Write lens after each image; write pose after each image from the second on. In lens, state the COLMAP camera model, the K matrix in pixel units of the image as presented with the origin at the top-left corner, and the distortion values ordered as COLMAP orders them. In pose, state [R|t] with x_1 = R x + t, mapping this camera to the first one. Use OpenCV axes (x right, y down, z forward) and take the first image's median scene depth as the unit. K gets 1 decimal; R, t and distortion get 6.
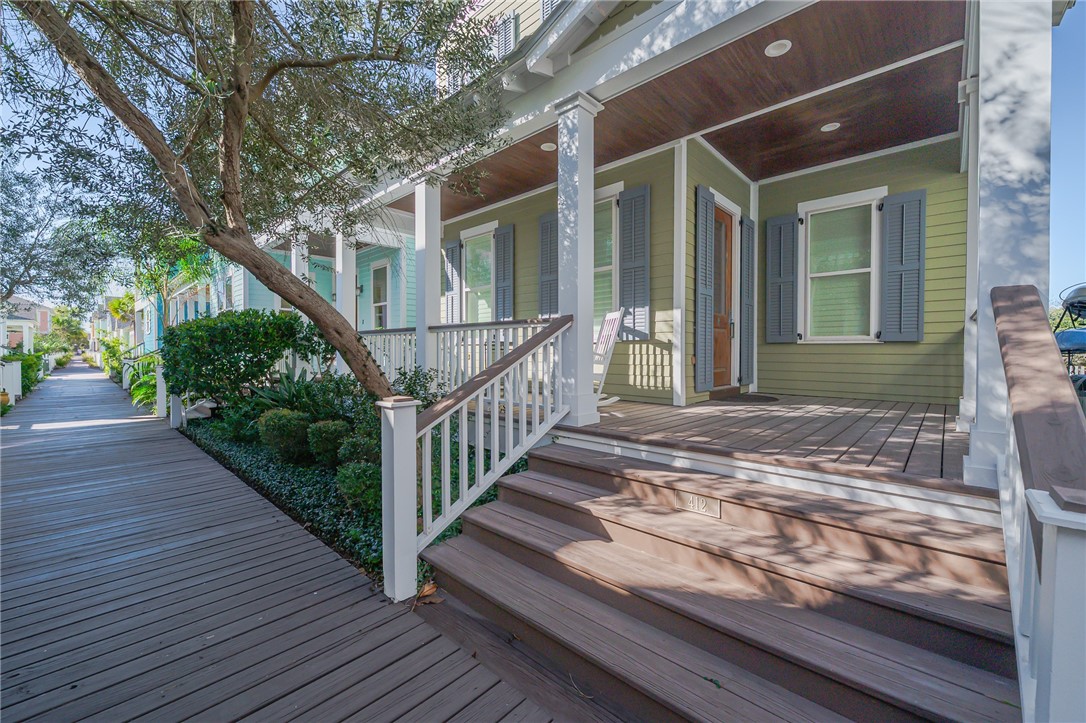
lens RADIAL K [[428.0, 0, 556.3], [0, 428.0, 351.1], [0, 0, 1]] dist [-0.028326, 0.000032]
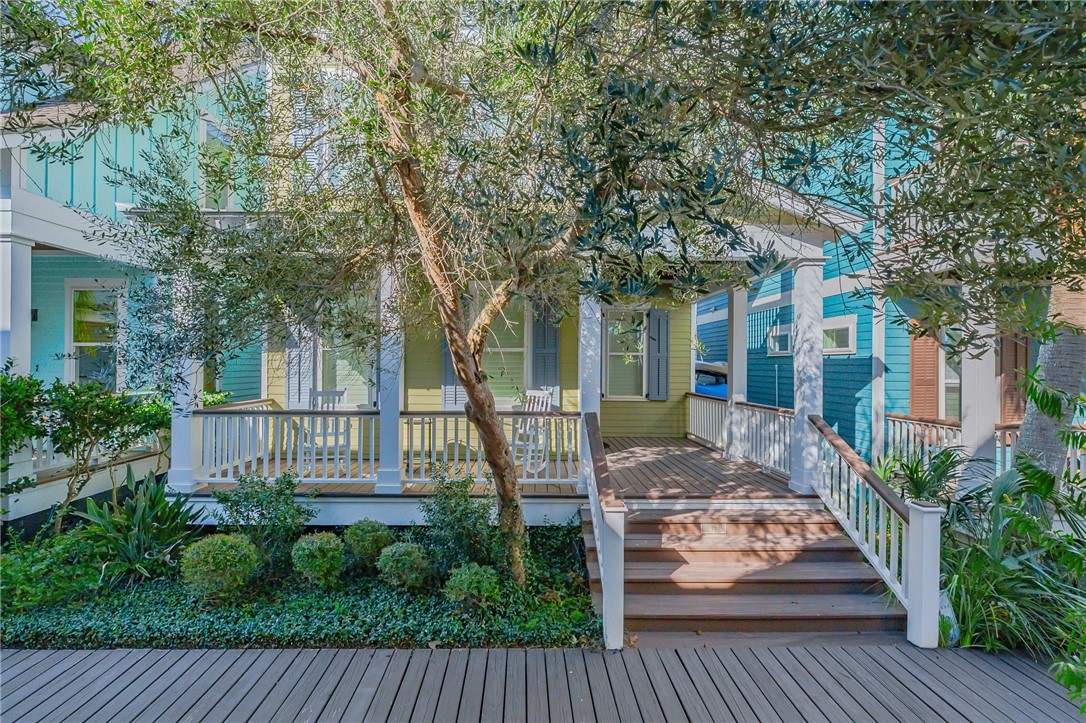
lens RADIAL K [[428.0, 0, 556.3], [0, 428.0, 351.1], [0, 0, 1]] dist [-0.028326, 0.000032]
pose [[0.756883, 0.037661, 0.652465, -0.672525], [-0.001731, 0.998450, -0.055624, -0.145126], [-0.653548, 0.040971, 0.755775, 0.013825]]
